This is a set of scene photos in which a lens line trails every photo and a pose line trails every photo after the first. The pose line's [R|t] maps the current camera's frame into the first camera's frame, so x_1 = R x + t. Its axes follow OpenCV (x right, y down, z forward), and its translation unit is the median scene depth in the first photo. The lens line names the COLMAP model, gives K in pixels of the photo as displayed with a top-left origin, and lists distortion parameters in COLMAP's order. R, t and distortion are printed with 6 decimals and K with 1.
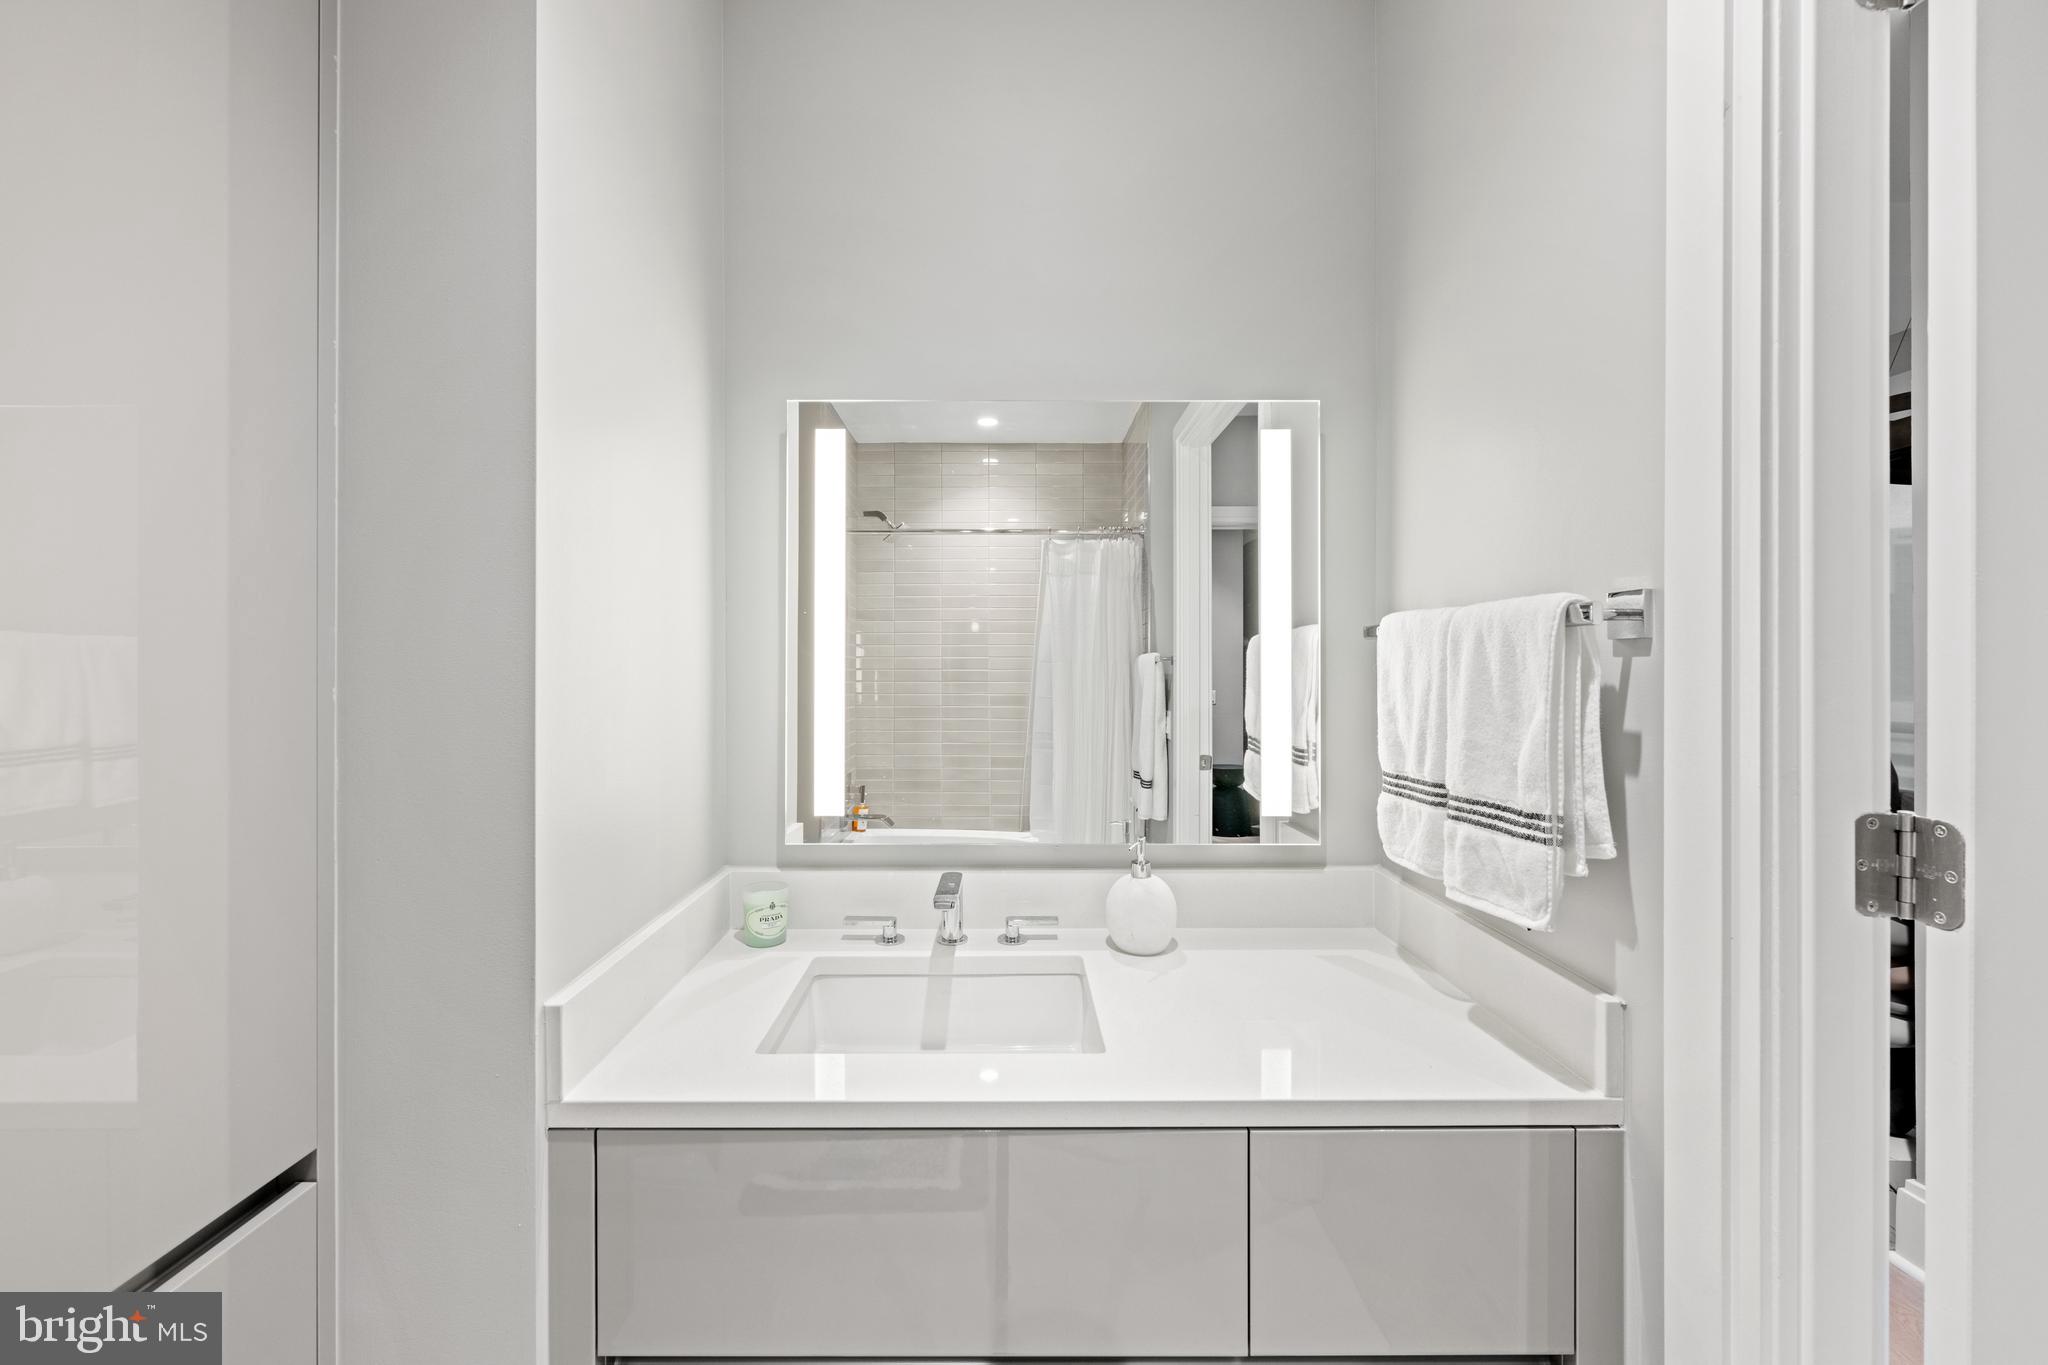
lens RADIAL K [[811.4, 0, 1020.6], [0, 811.4, 678.8], [0, 0, 1]] dist [-0.000841, -0.000023]
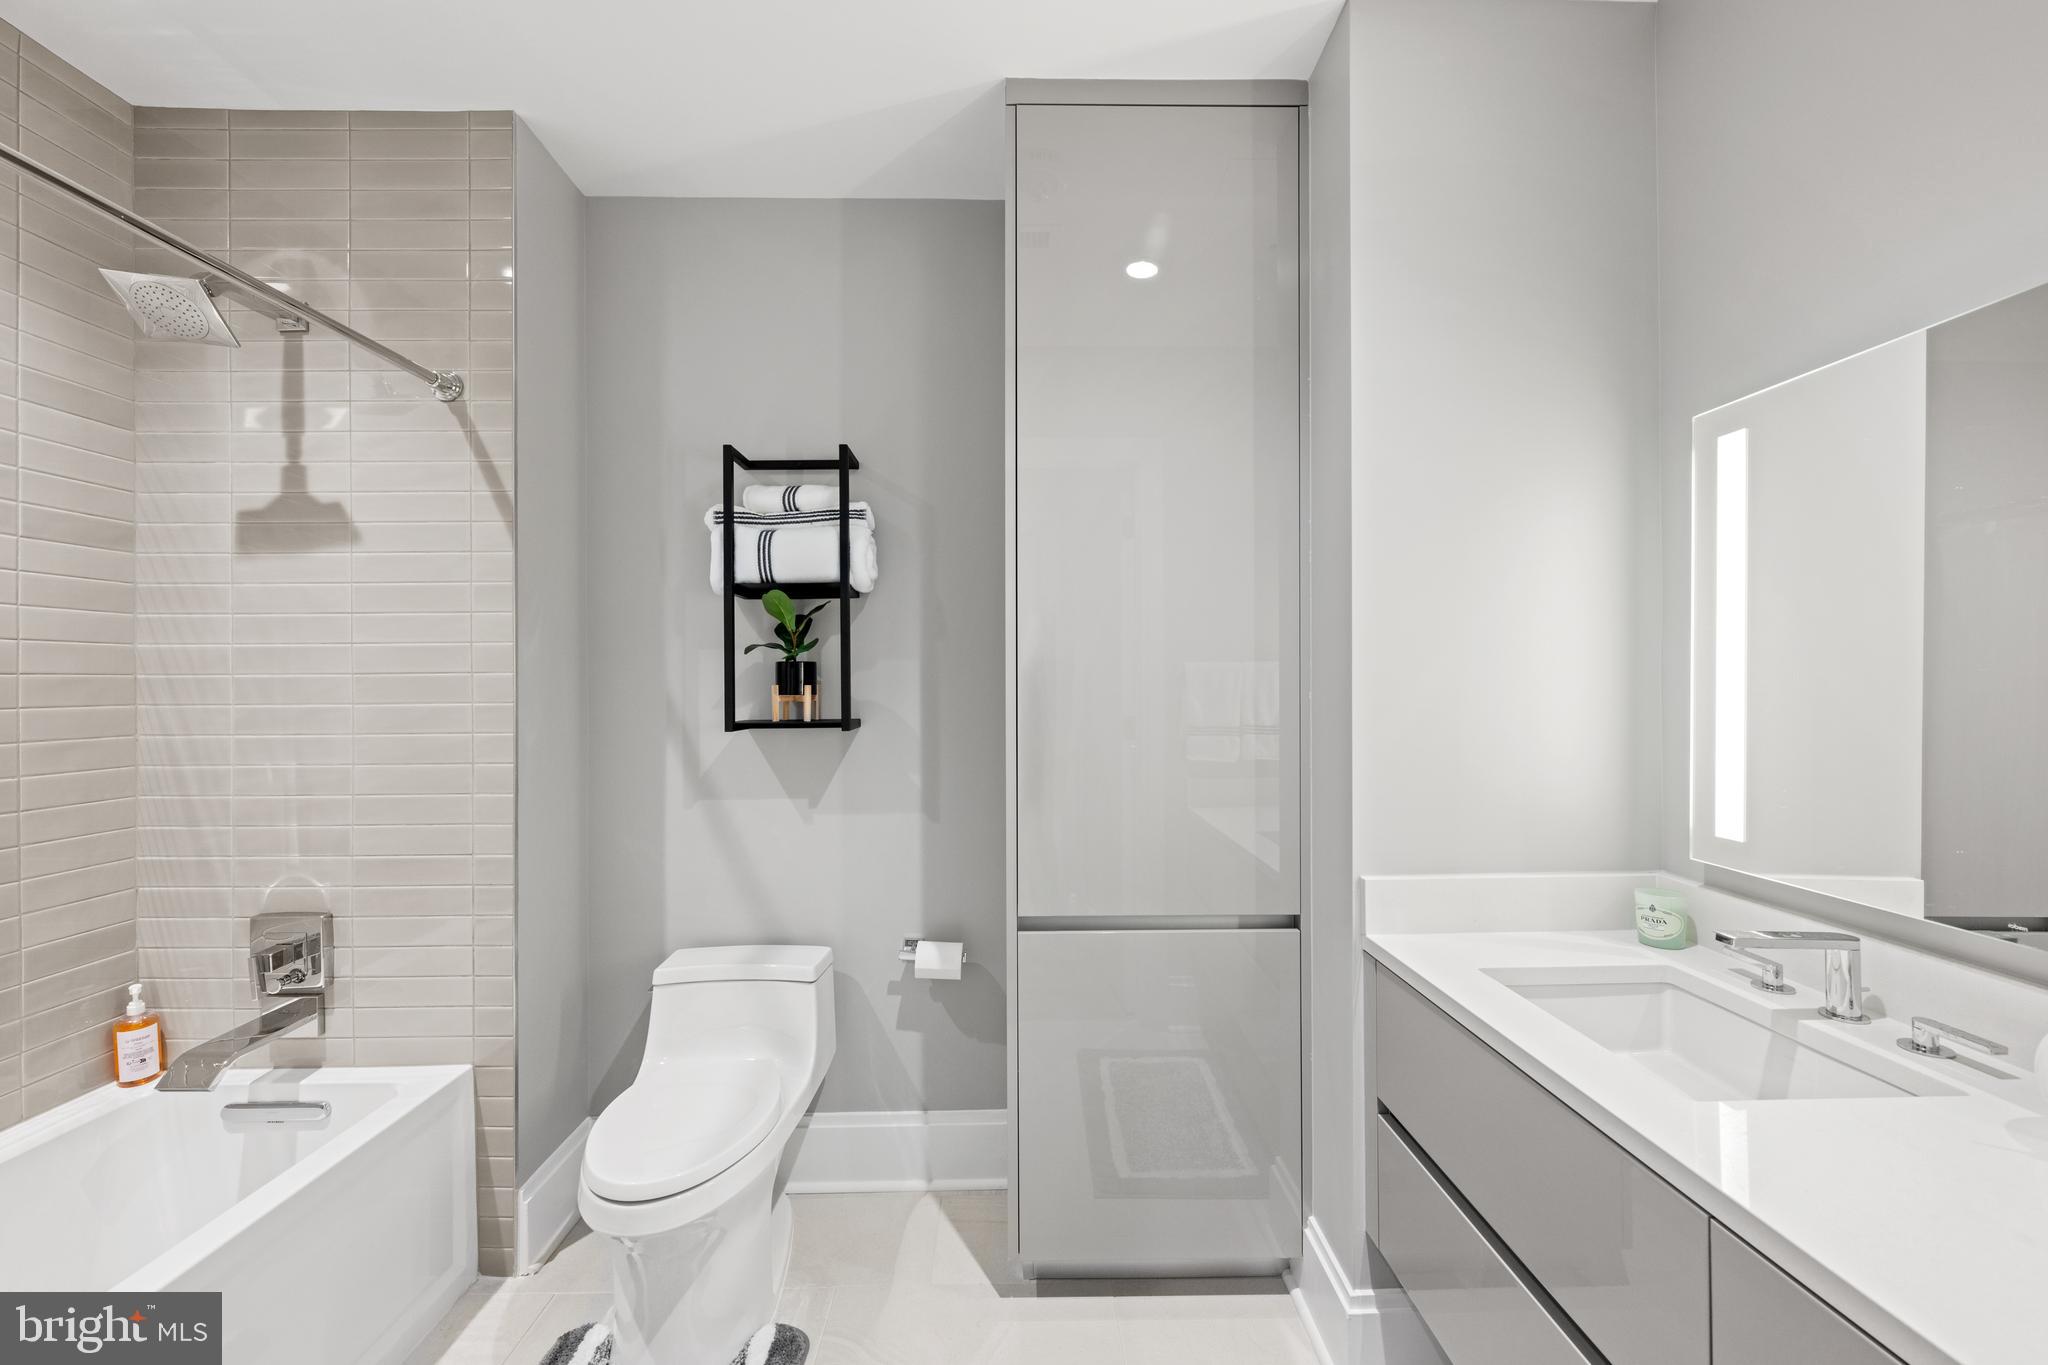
lens RADIAL K [[814.4, 0, 1020.5], [0, 814.4, 687.1], [0, 0, 1]] dist [-0.000957, 0.000192]
pose [[0.003346, 0.005020, -0.999982, 0.746860], [-0.016336, 0.999854, 0.004965, -0.000154], [0.999861, 0.016319, 0.003428, 0.167017]]
